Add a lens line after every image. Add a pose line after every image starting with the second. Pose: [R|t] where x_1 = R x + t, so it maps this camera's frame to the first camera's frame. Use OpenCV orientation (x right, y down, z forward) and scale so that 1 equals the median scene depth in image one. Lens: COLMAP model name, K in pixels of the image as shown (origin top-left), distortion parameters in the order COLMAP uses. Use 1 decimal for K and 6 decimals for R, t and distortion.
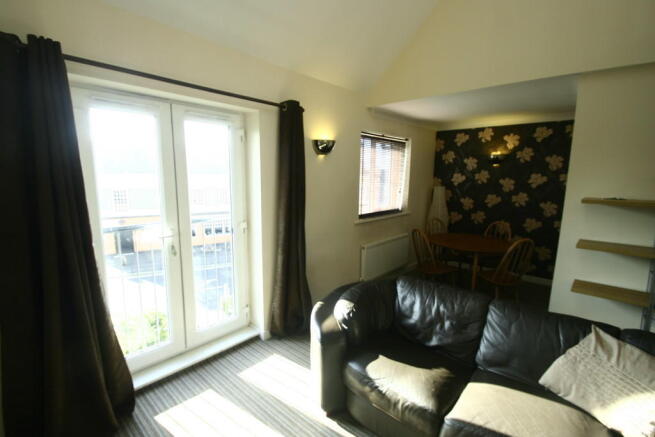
lens RADIAL K [[308.1, 0, 326.9], [0, 308.1, 218.6], [0, 0, 1]] dist [-0.023901, -0.000867]
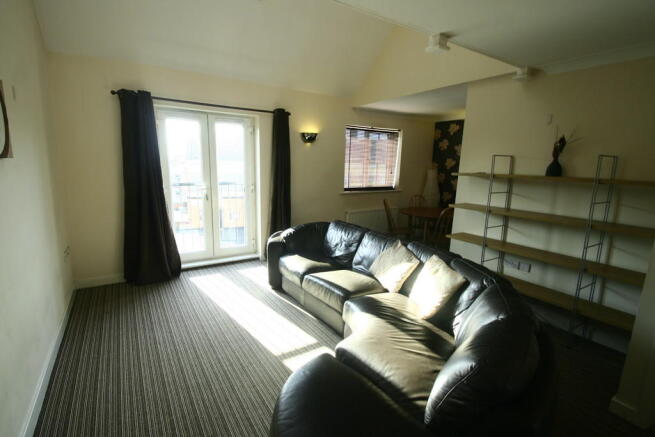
lens RADIAL K [[308.1, 0, 328.1], [0, 308.1, 217.6], [0, 0, 1]] dist [-0.023901, -0.000867]
pose [[0.969236, 0.053936, -0.240153, 0.523693], [-0.046134, 0.998212, 0.037997, 0.102034], [0.241773, -0.025749, 0.969991, -0.477753]]
